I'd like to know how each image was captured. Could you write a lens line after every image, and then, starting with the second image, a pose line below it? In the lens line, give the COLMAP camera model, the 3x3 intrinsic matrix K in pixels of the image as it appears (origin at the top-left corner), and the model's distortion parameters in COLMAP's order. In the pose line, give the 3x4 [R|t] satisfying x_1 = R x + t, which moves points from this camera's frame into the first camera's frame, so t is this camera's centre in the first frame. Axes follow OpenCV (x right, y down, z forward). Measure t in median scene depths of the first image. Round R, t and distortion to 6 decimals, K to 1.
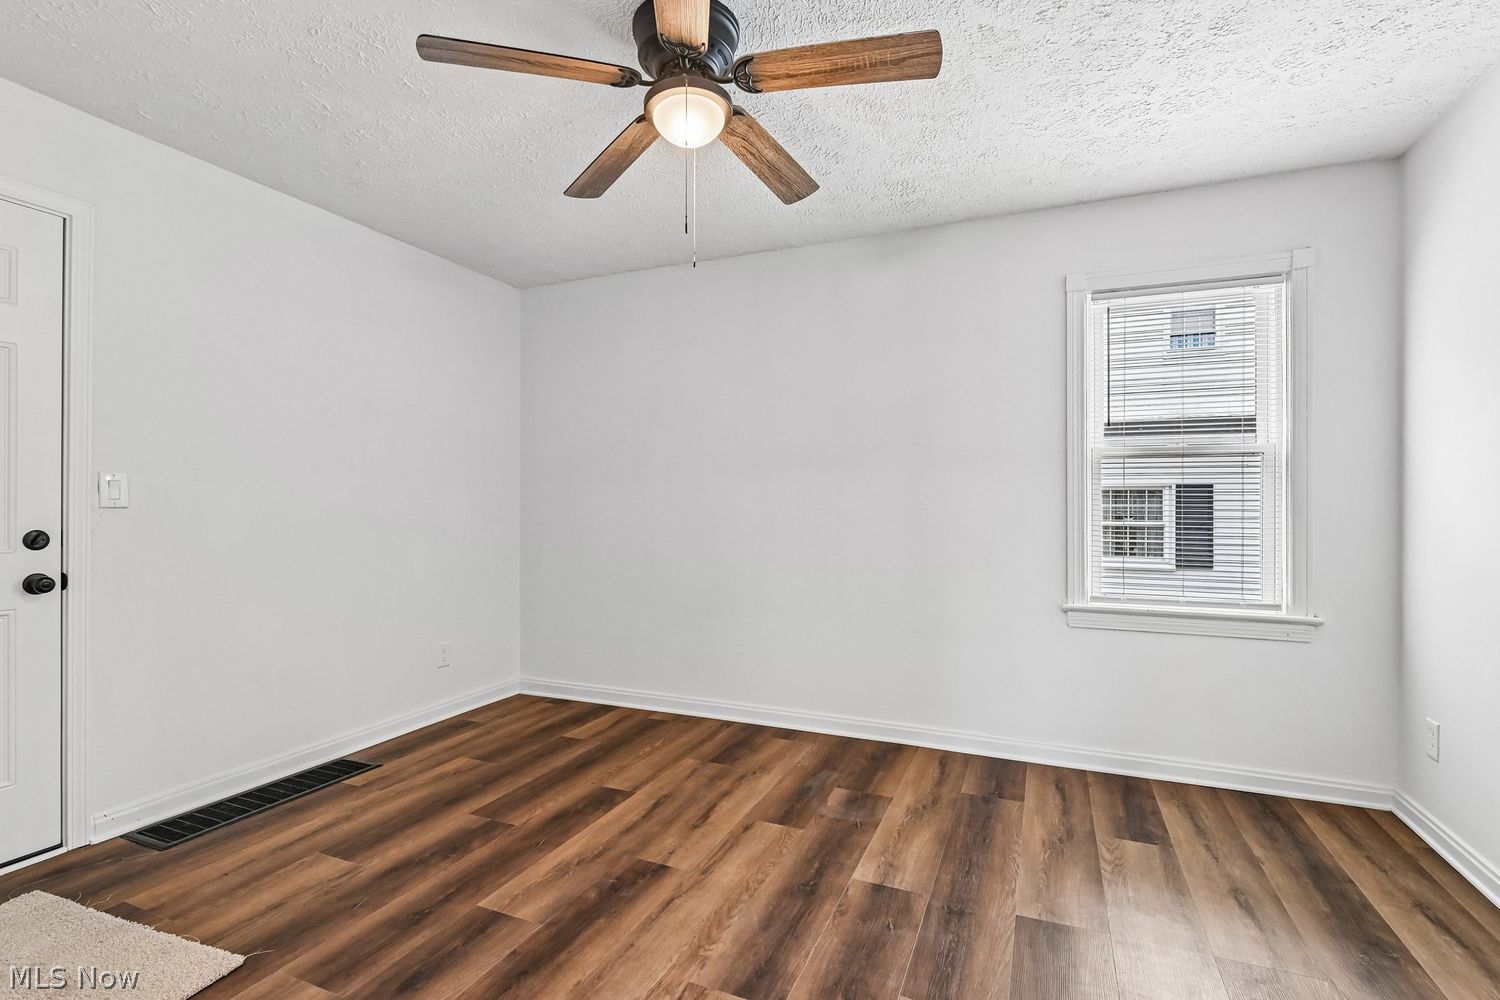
lens RADIAL K [[680.3, 0, 748.4], [0, 680.3, 505.1], [0, 0, 1]] dist [-0.001420, -0.002402]
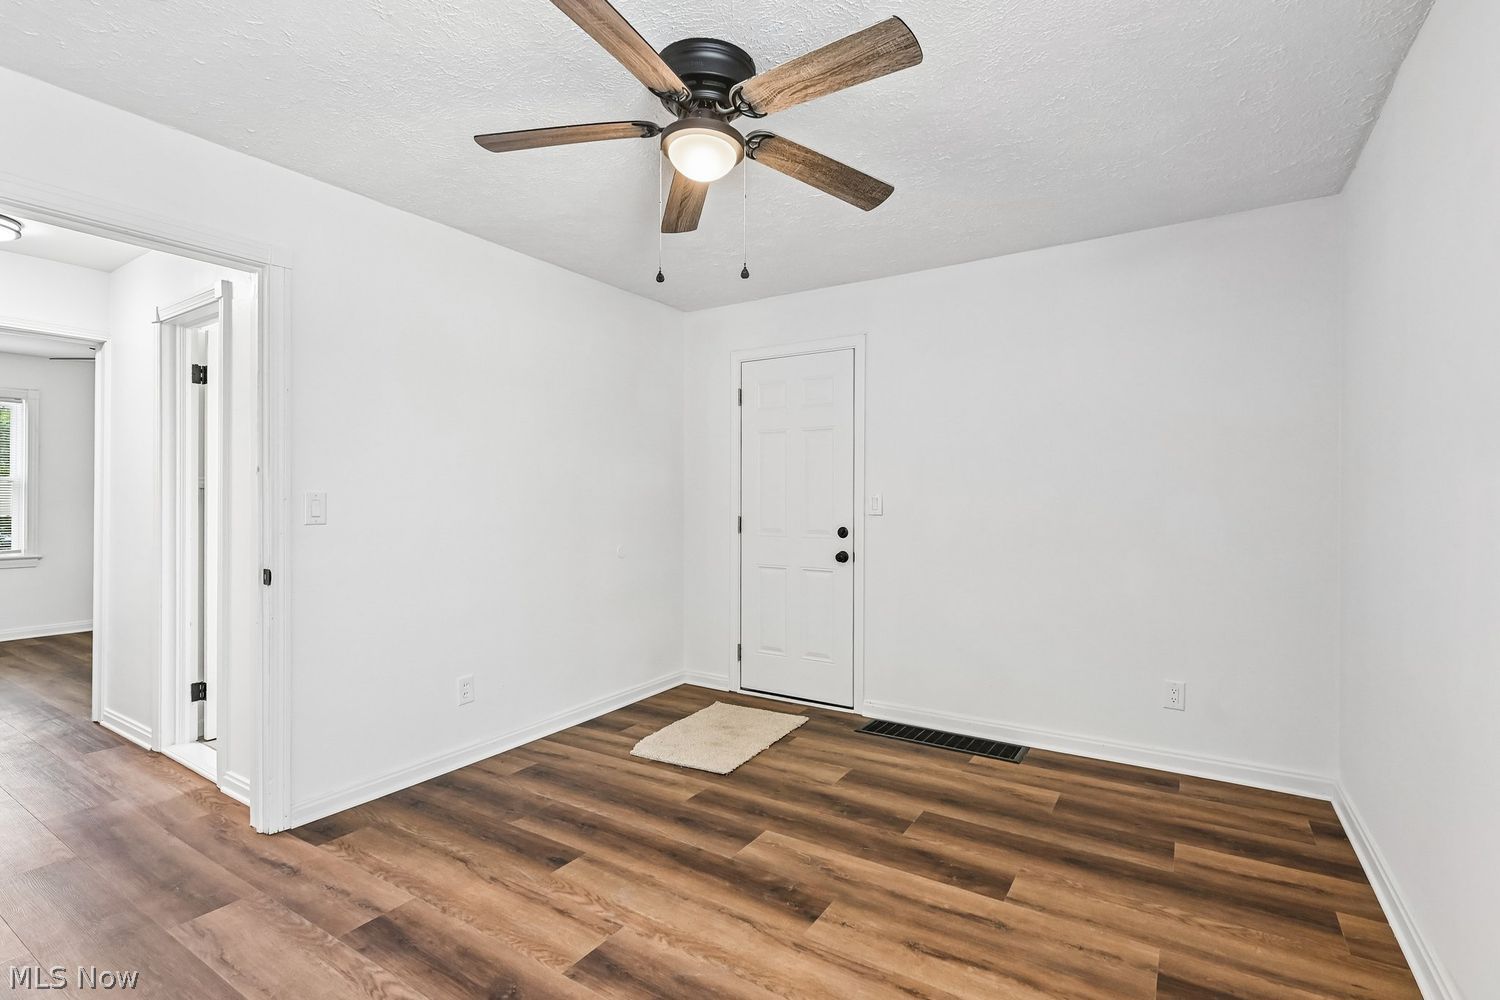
lens RADIAL K [[680.3, 0, 754.5], [0, 680.3, 501.7], [0, 0, 1]] dist [-0.001420, -0.002402]
pose [[-0.142079, 0.000010, -0.989855, 0.706407], [-0.004377, 0.999990, 0.000638, -0.028027], [0.989846, 0.004423, -0.142077, 0.930195]]
